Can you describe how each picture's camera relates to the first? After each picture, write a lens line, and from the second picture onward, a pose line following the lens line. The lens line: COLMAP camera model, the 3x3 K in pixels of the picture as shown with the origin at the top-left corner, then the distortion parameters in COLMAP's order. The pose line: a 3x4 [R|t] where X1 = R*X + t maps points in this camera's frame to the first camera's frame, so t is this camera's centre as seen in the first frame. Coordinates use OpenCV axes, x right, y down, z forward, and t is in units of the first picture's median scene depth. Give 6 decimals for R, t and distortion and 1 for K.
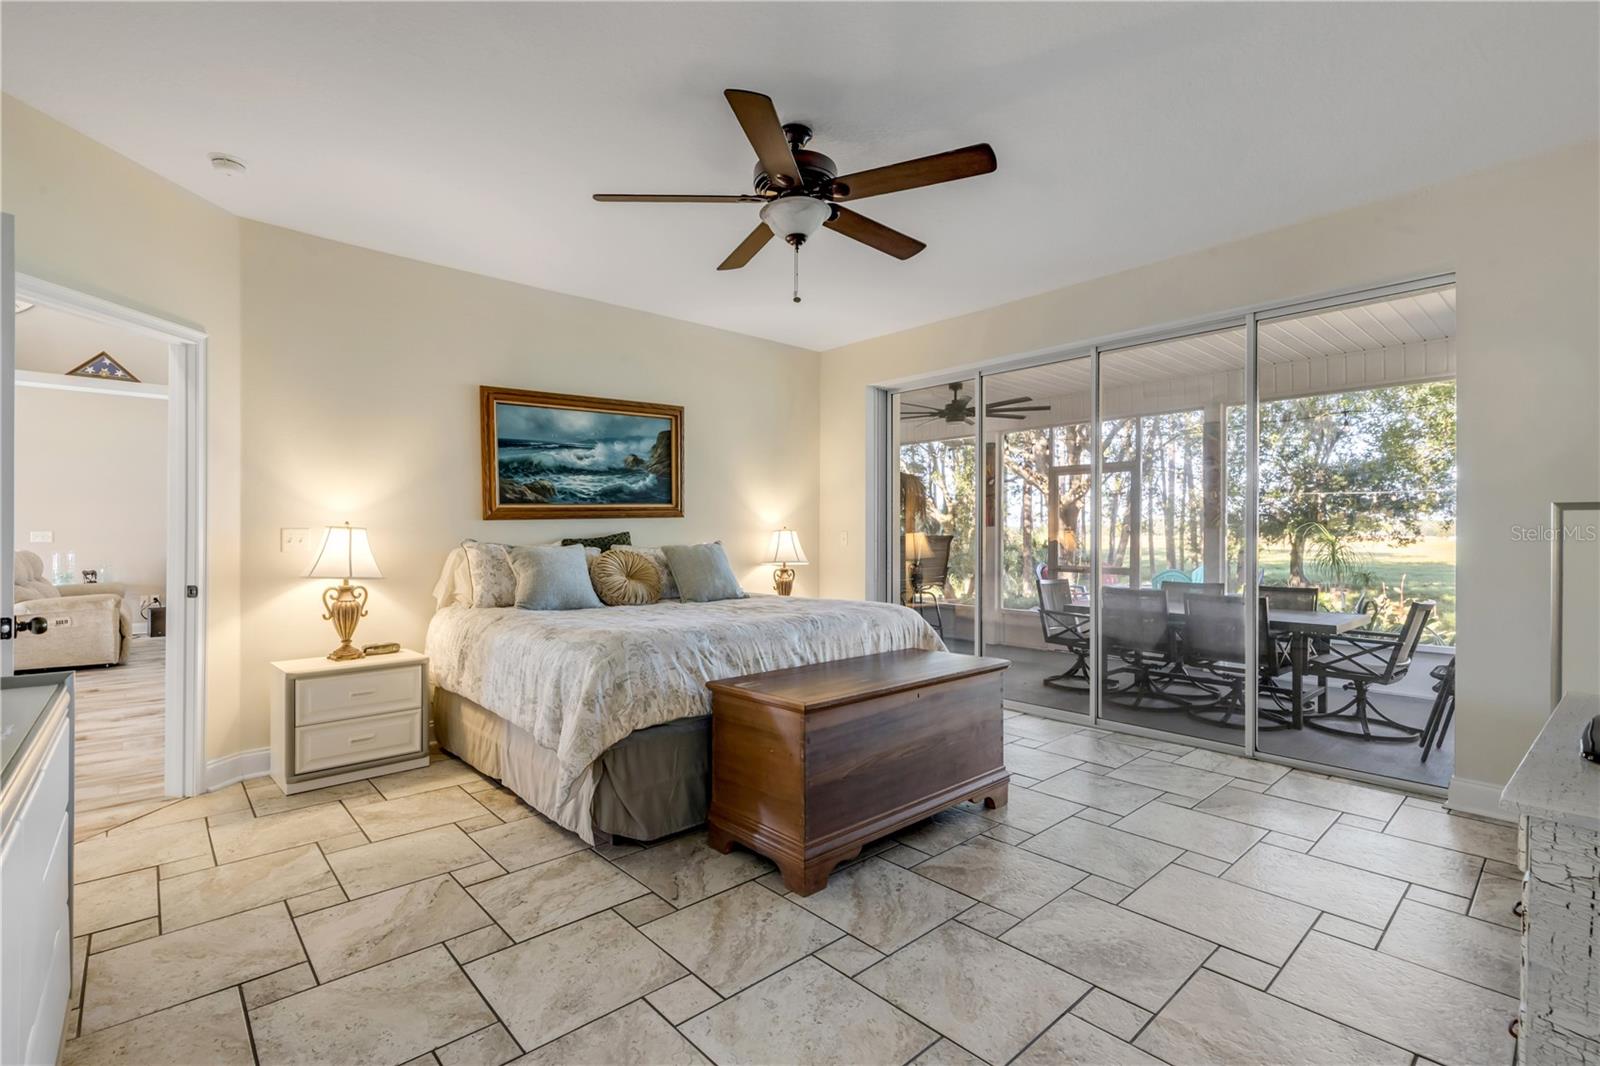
lens RADIAL K [[718.8, 0, 790.3], [0, 718.8, 535.7], [0, 0, 1]] dist [0.008027, -0.001748]
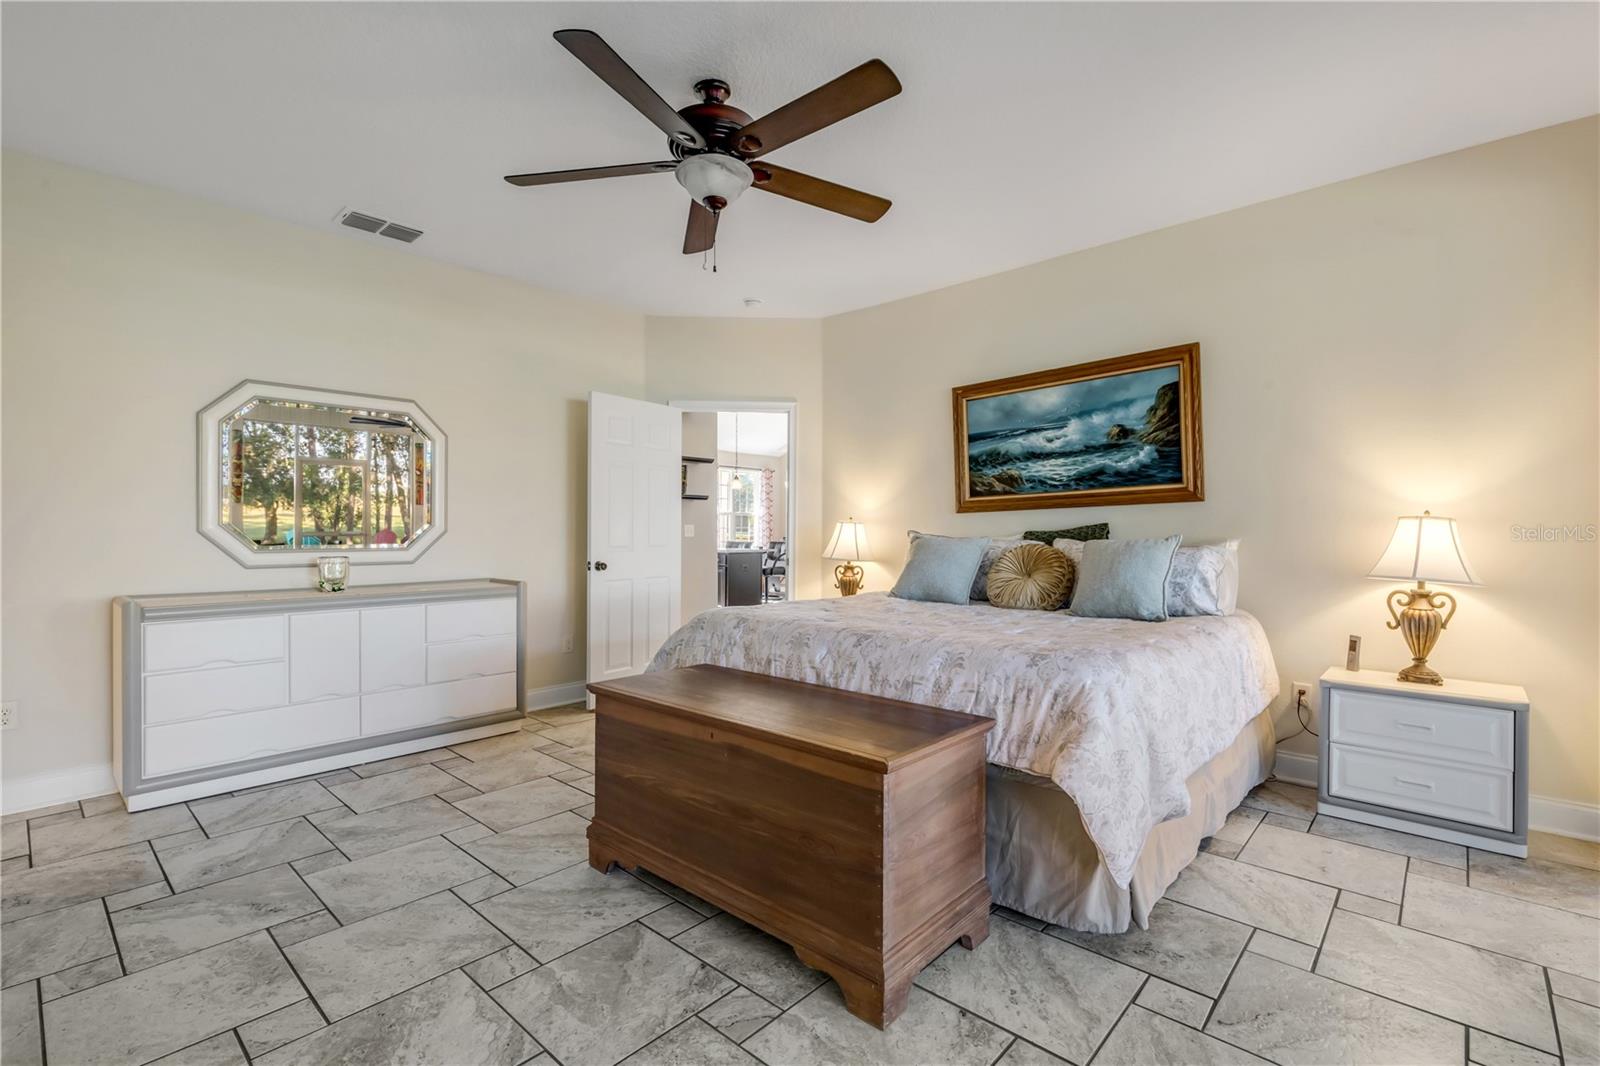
lens RADIAL K [[718.8, 0, 792.8], [0, 718.8, 529.4], [0, 0, 1]] dist [0.008027, -0.001748]
pose [[0.102146, -0.001829, -0.994768, 0.563582], [-0.004324, 0.999988, -0.002282, 0.005087], [0.994760, 0.004534, 0.102137, 0.605828]]
